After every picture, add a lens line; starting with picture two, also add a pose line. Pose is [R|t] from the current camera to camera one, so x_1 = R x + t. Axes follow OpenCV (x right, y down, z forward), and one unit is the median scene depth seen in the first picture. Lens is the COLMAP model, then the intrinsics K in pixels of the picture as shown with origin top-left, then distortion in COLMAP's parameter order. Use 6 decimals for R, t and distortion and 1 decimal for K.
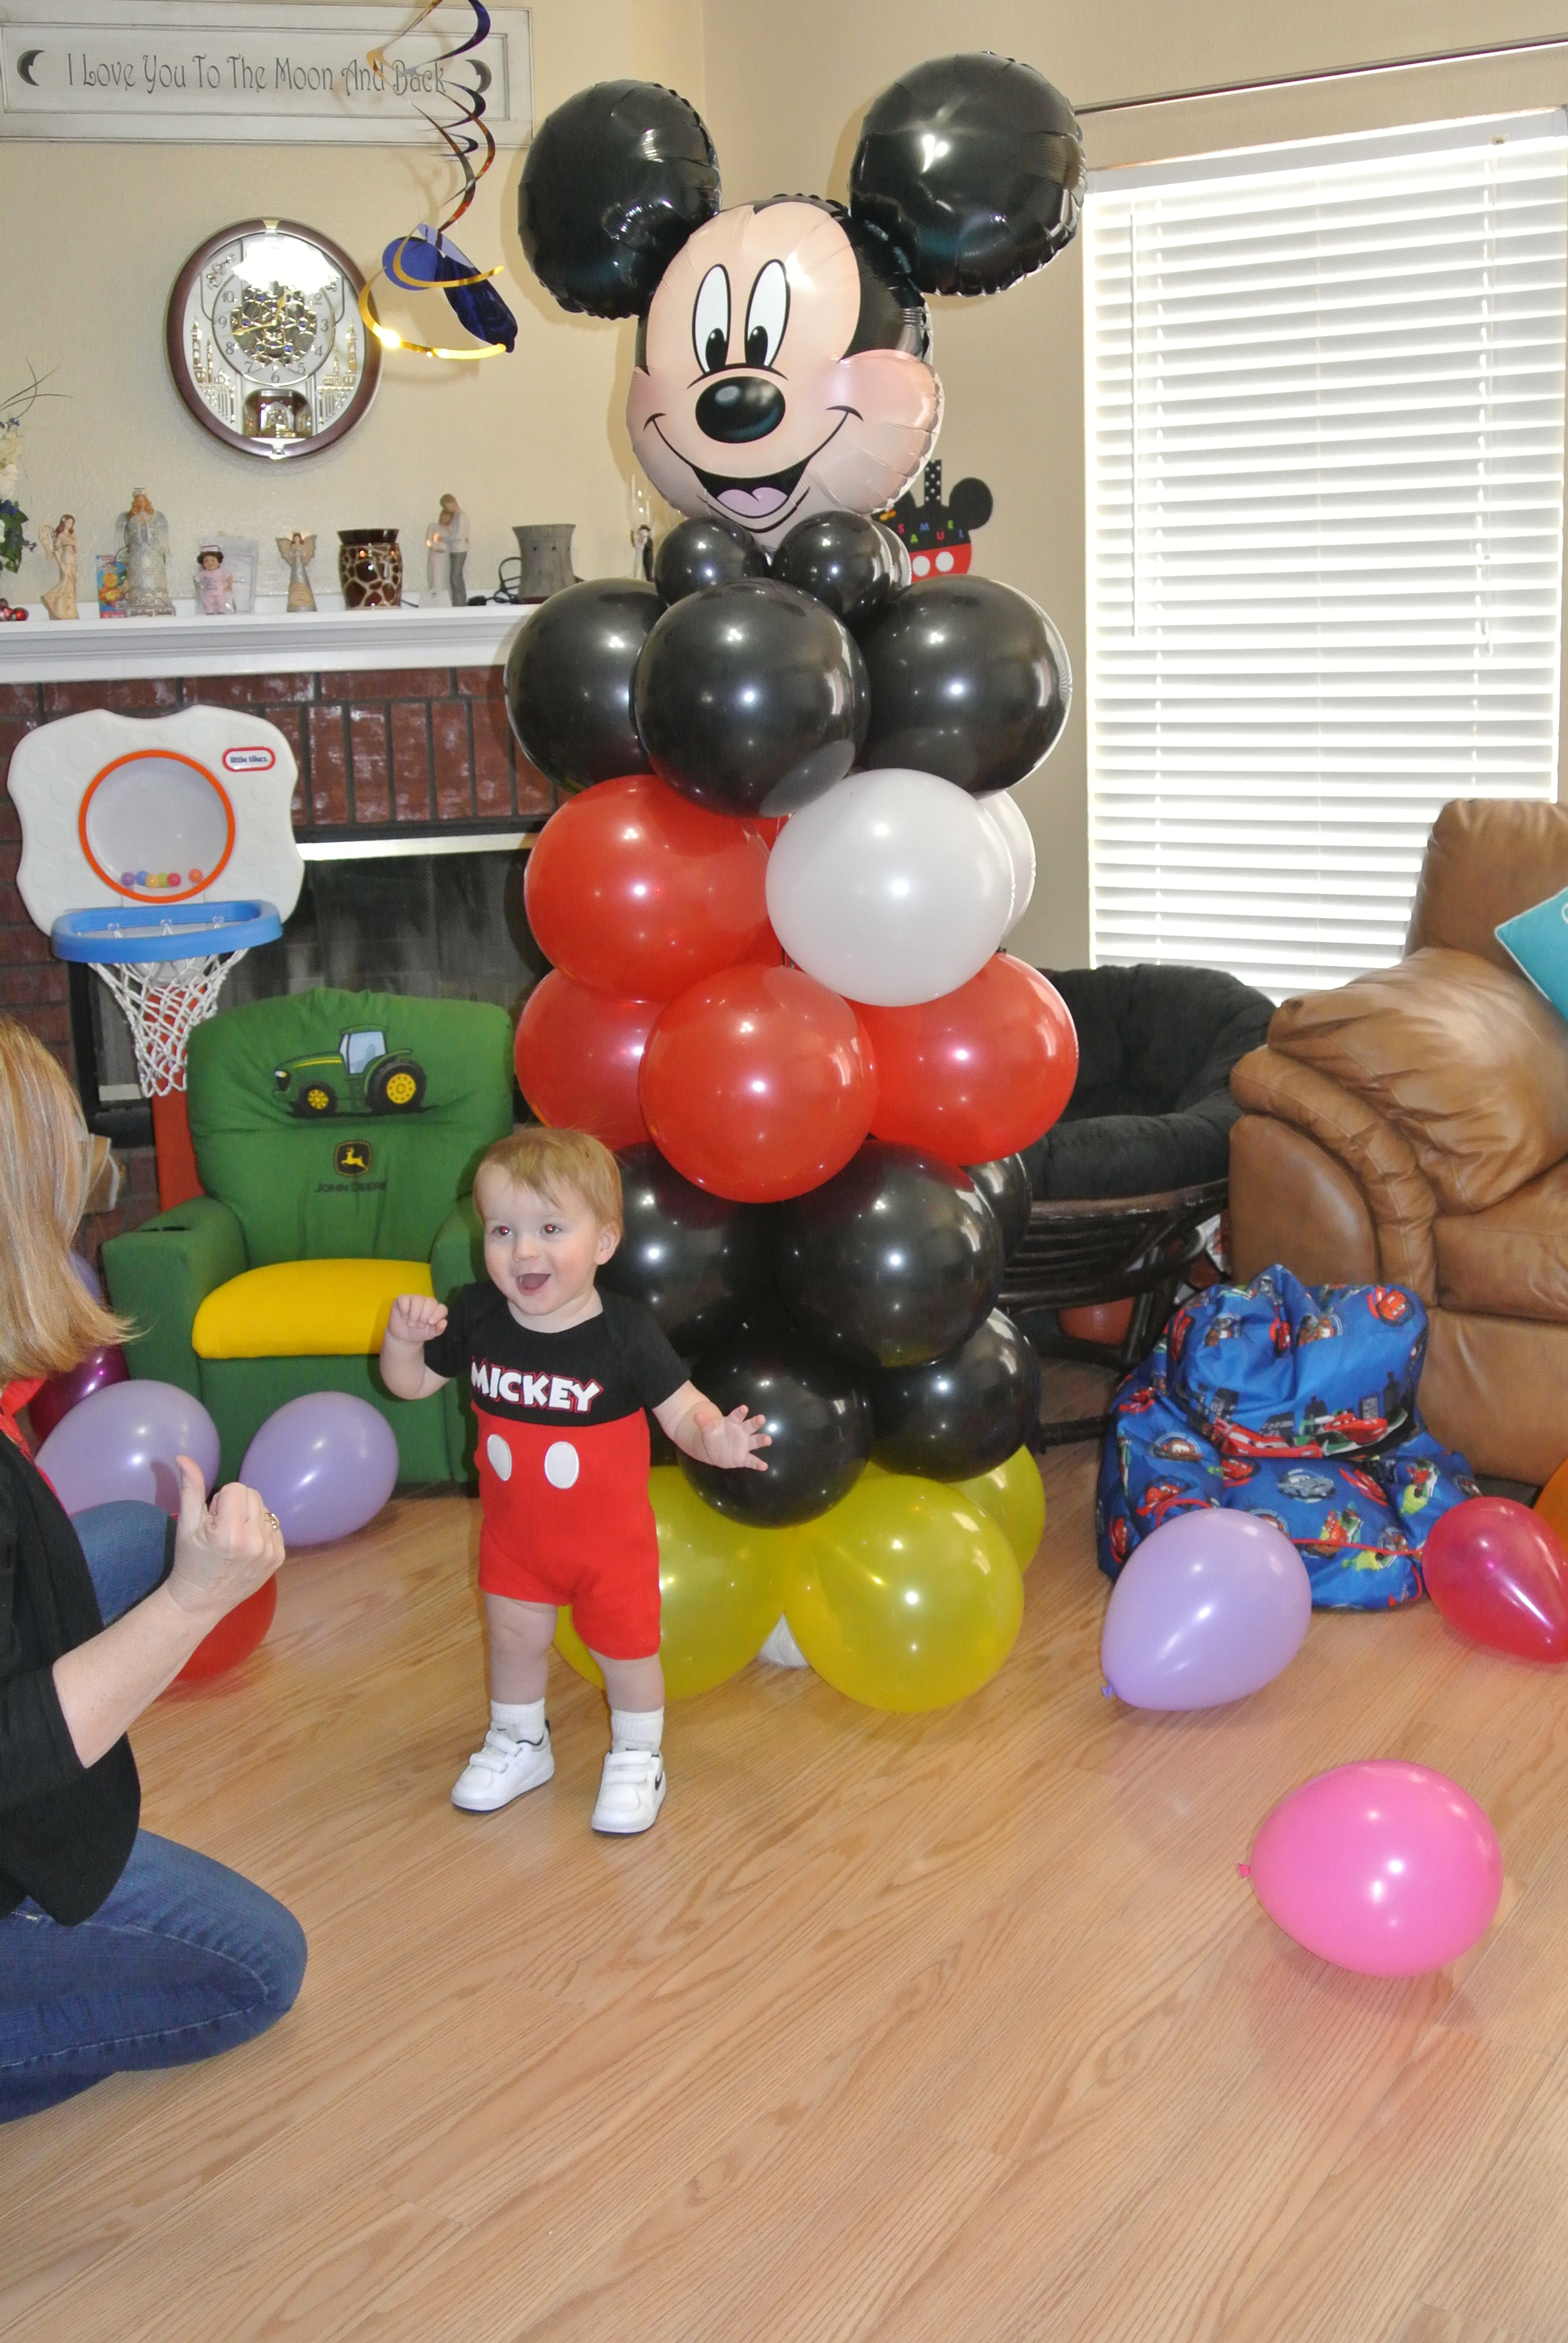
lens RADIAL K [[2450.5, 0, 784.0], [0, 2450.5, 1171.5], [0, 0, 1]] dist [-0.065996, 0.019592]
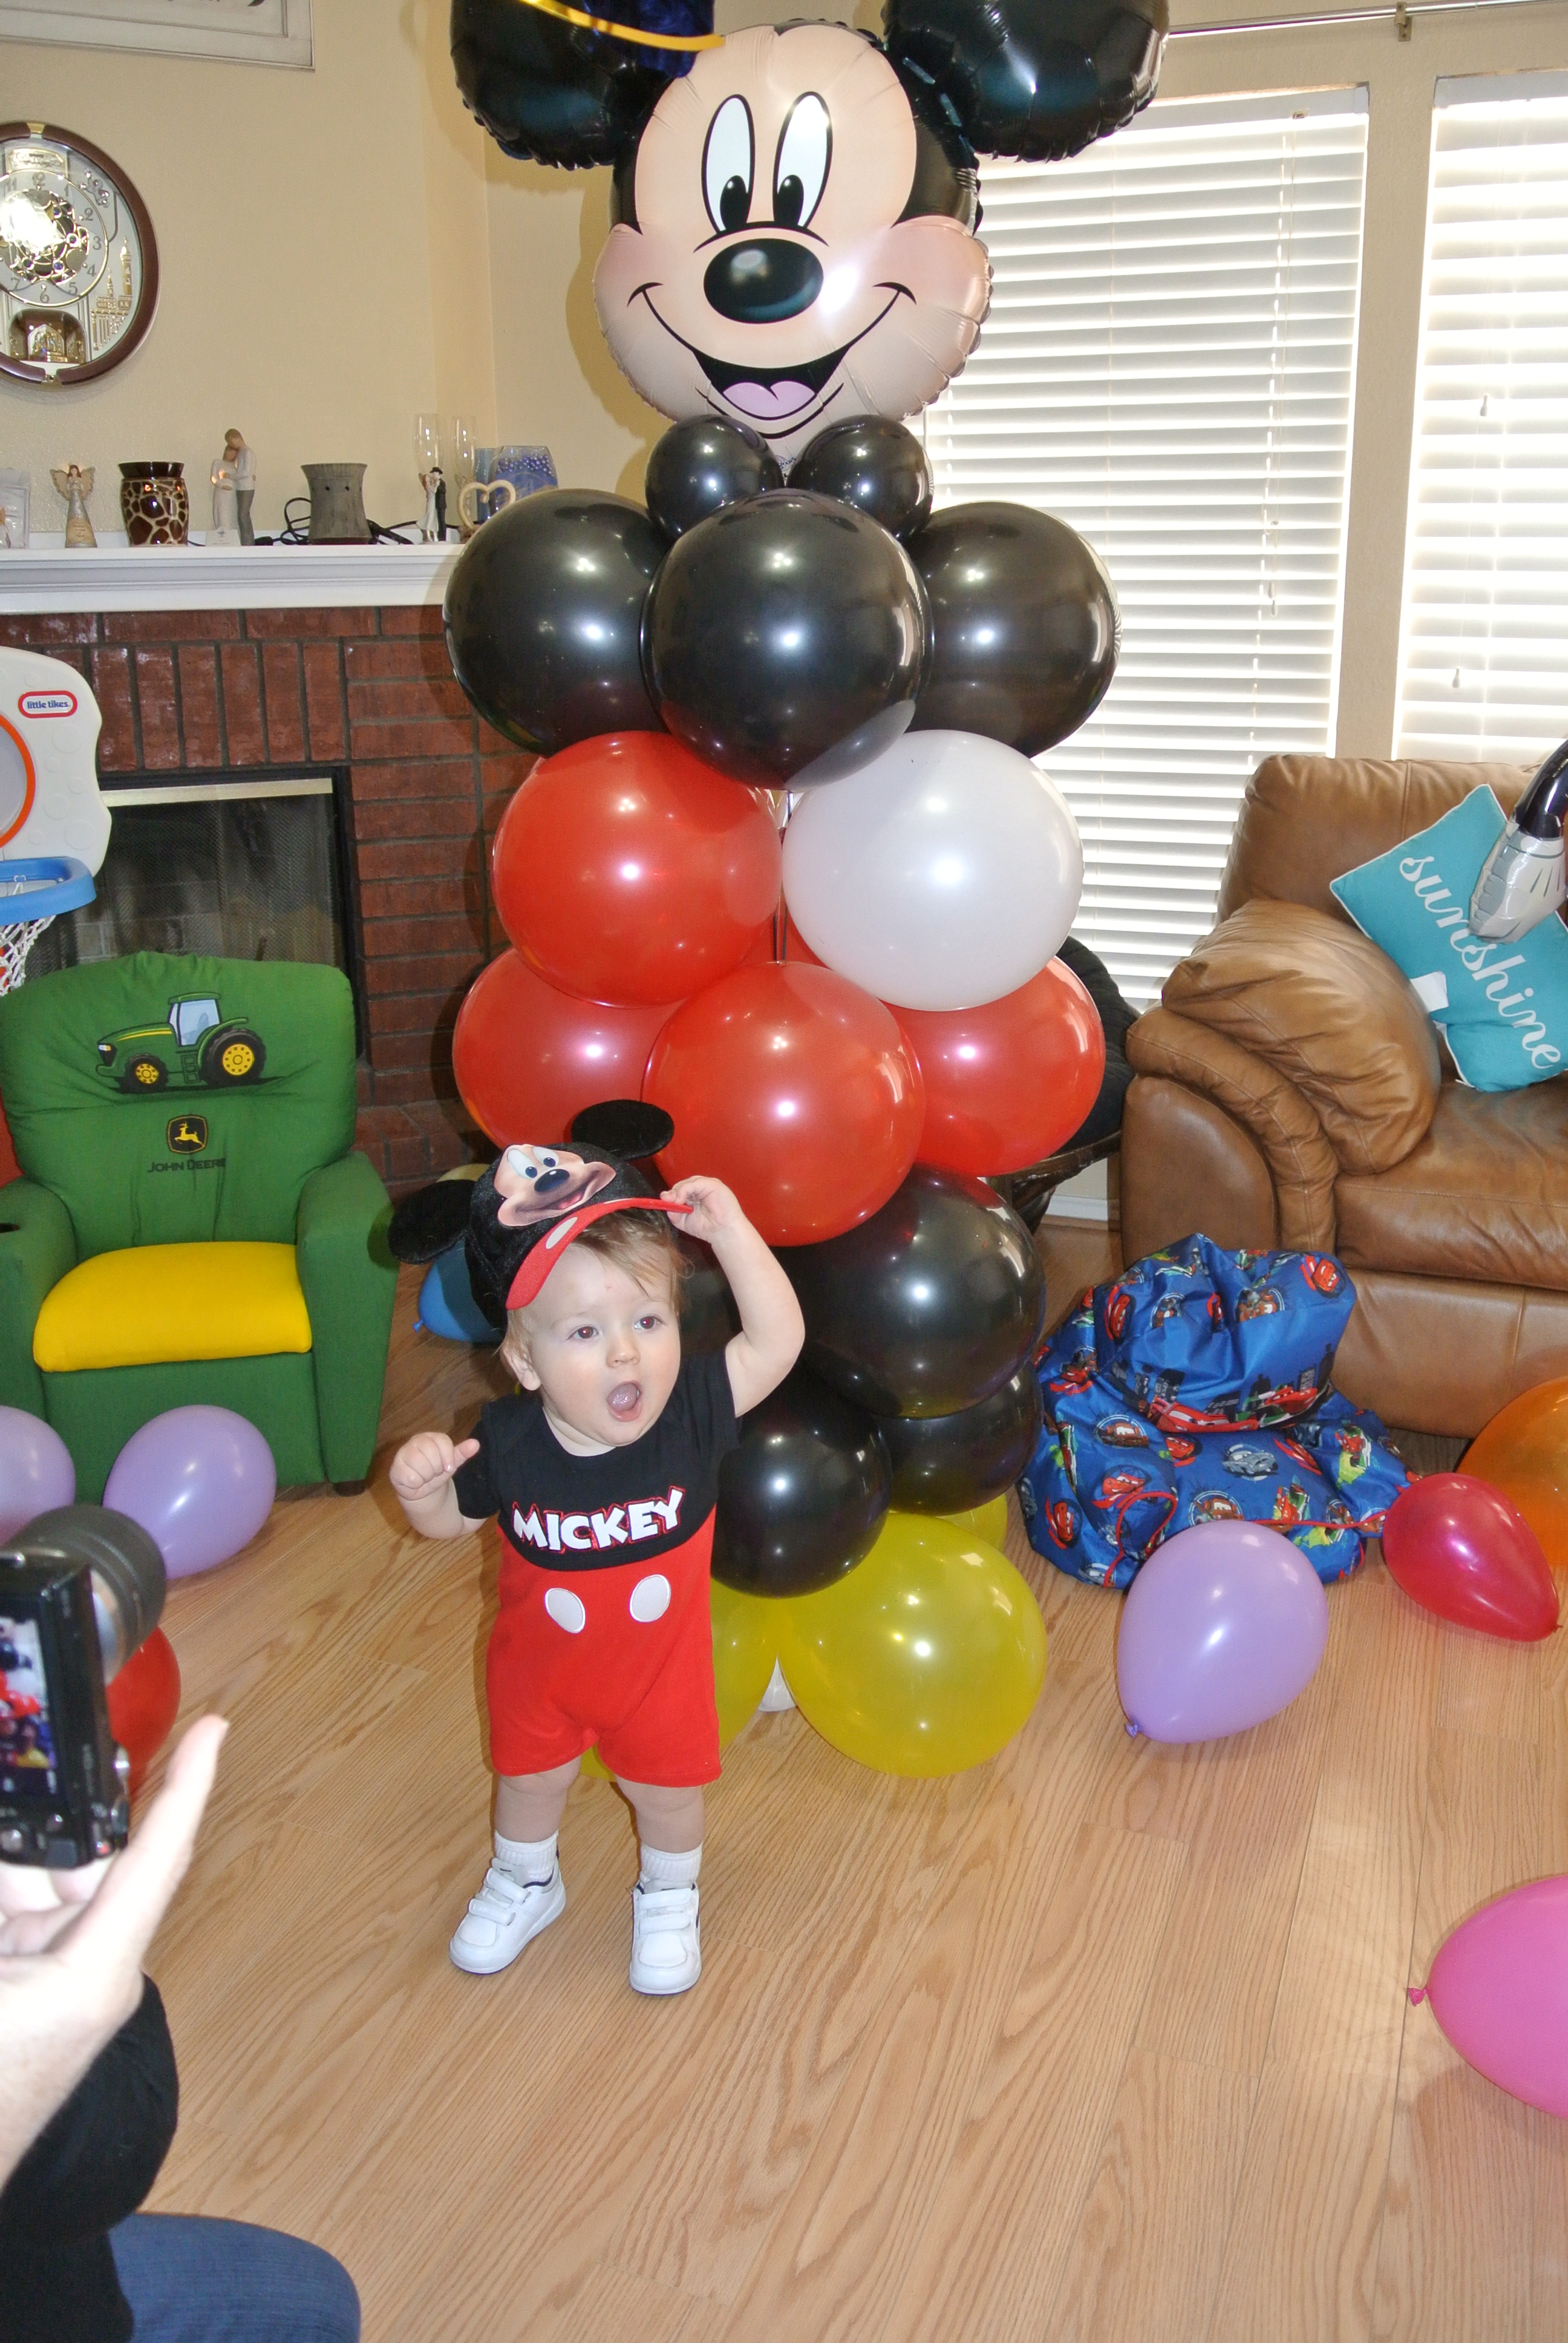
lens RADIAL K [[1870.0, 0, 784.0], [0, 1870.0, 1171.5], [0, 0, 1]] dist [-0.097835, 0.049327]
pose [[0.977674, -0.038732, 0.206527, -0.100518], [0.021884, 0.996289, 0.083246, -0.045896], [-0.208985, -0.076868, 0.974893, 0.259151]]
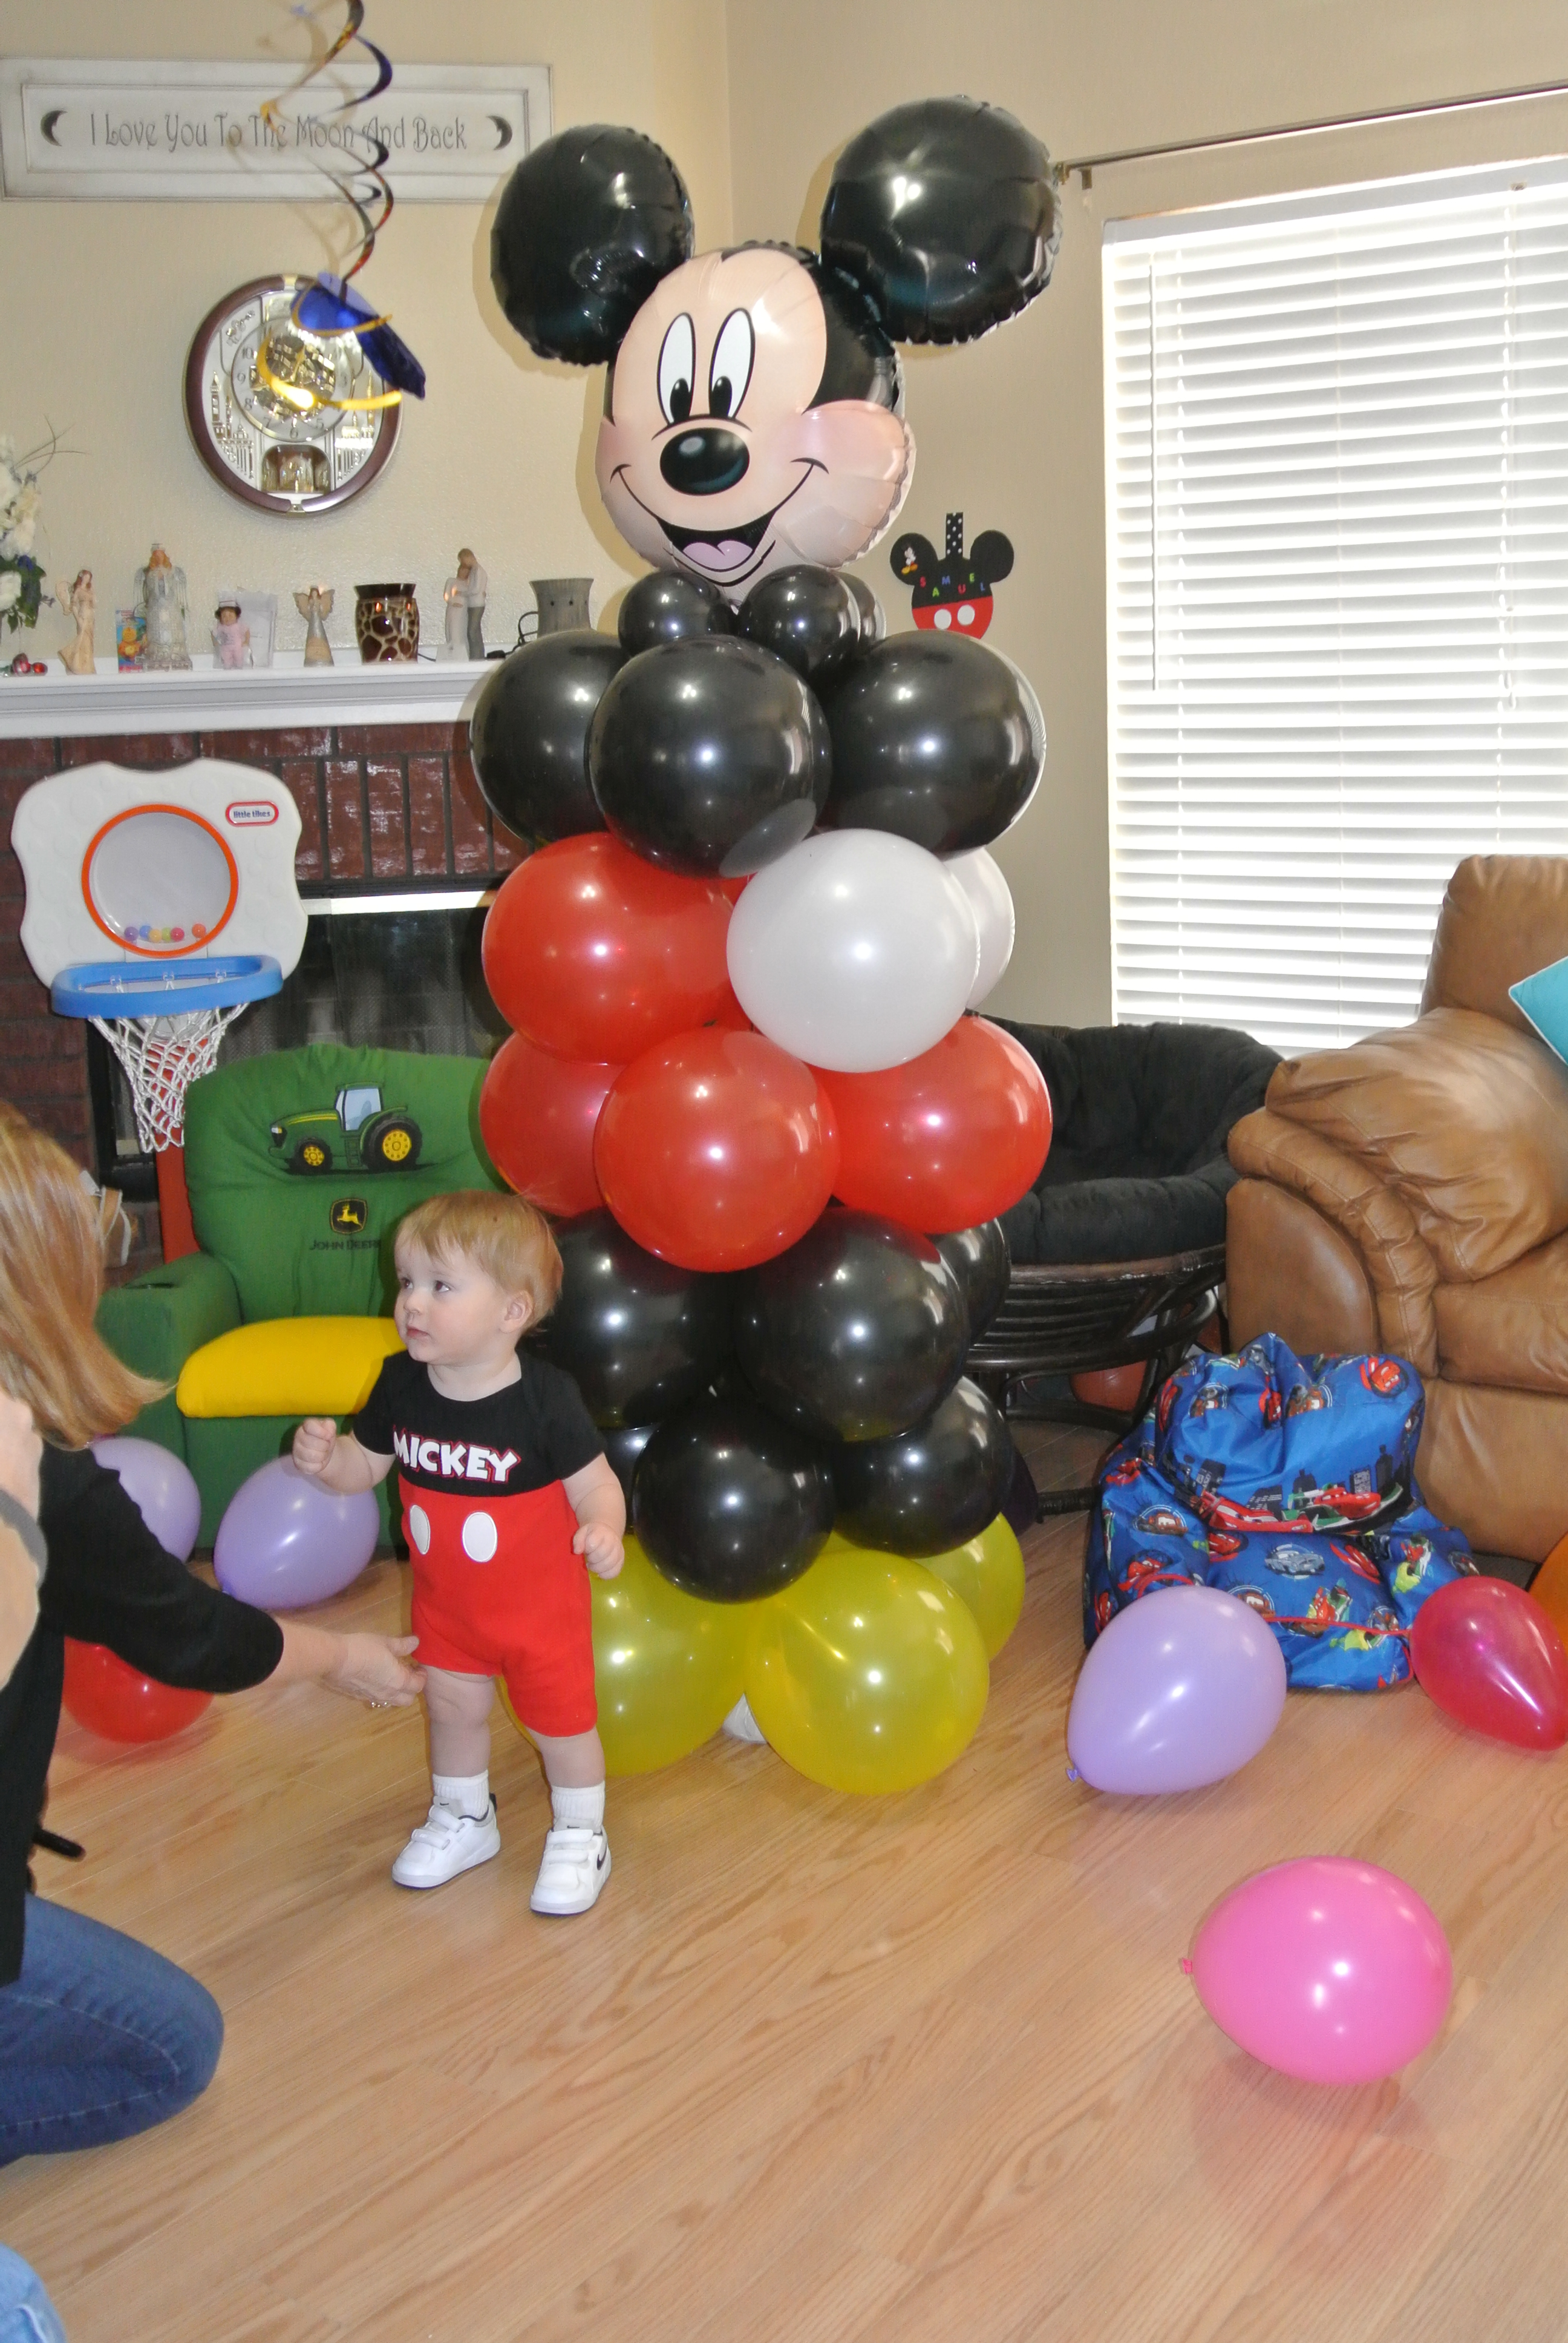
lens RADIAL K [[2454.8, 0, 793.0], [0, 2454.8, 1161.5], [0, 0, 1]] dist [-0.054859, -0.007348]
pose [[0.999286, 0.006575, -0.037210, 0.040949], [-0.007514, 0.999655, -0.025169, -0.003614], [0.037031, 0.025430, 0.998990, 0.014010]]
